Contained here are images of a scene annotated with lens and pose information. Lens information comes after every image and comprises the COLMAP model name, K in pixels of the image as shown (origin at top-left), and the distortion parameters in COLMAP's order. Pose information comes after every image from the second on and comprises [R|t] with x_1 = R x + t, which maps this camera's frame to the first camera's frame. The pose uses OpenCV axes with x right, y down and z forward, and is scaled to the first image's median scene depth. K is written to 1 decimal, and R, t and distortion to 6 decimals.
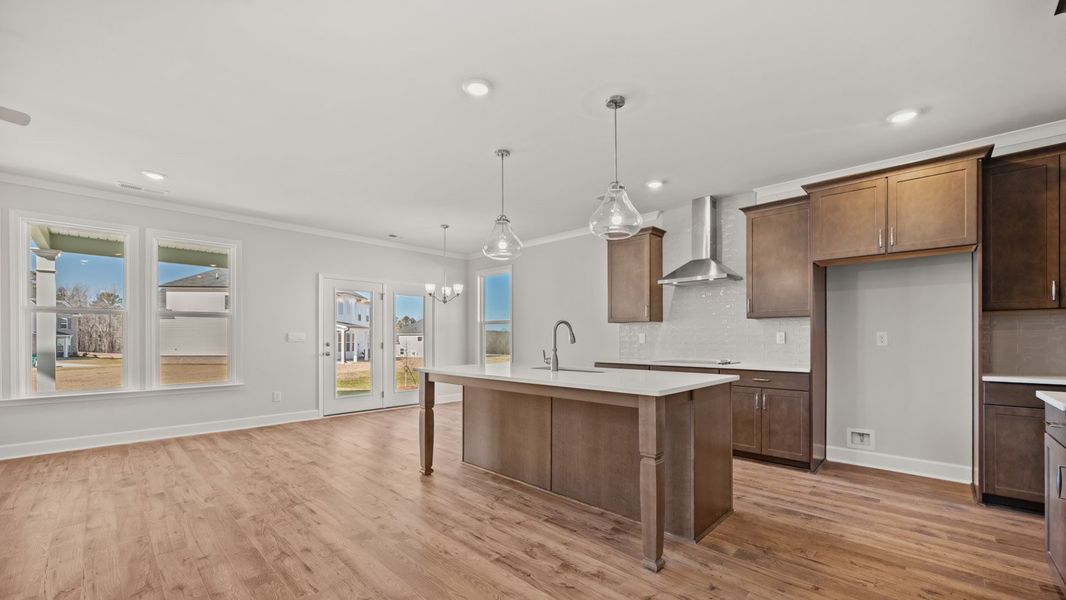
lens RADIAL K [[422.9, 0, 534.3], [0, 422.9, 336.6], [0, 0, 1]] dist [-0.000352, -0.000447]
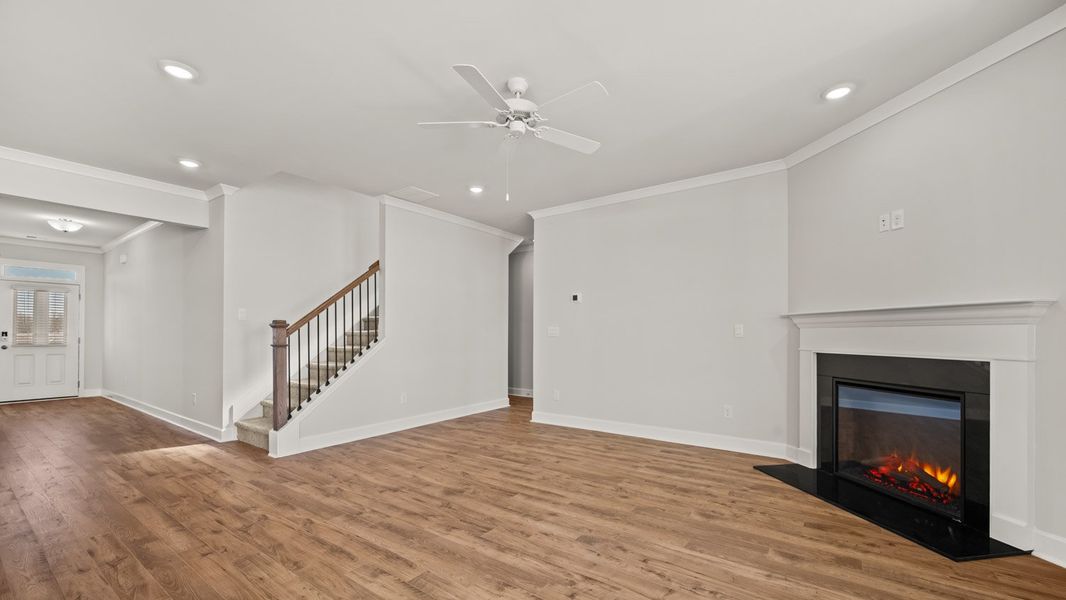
lens RADIAL K [[422.9, 0, 536.5], [0, 422.9, 334.1], [0, 0, 1]] dist [-0.000352, -0.000447]
pose [[-0.988000, -0.001239, -0.154450, -0.812005], [-0.000671, 0.999993, -0.003727, 0.006467], [0.154453, -0.003578, -0.987994, 1.223860]]
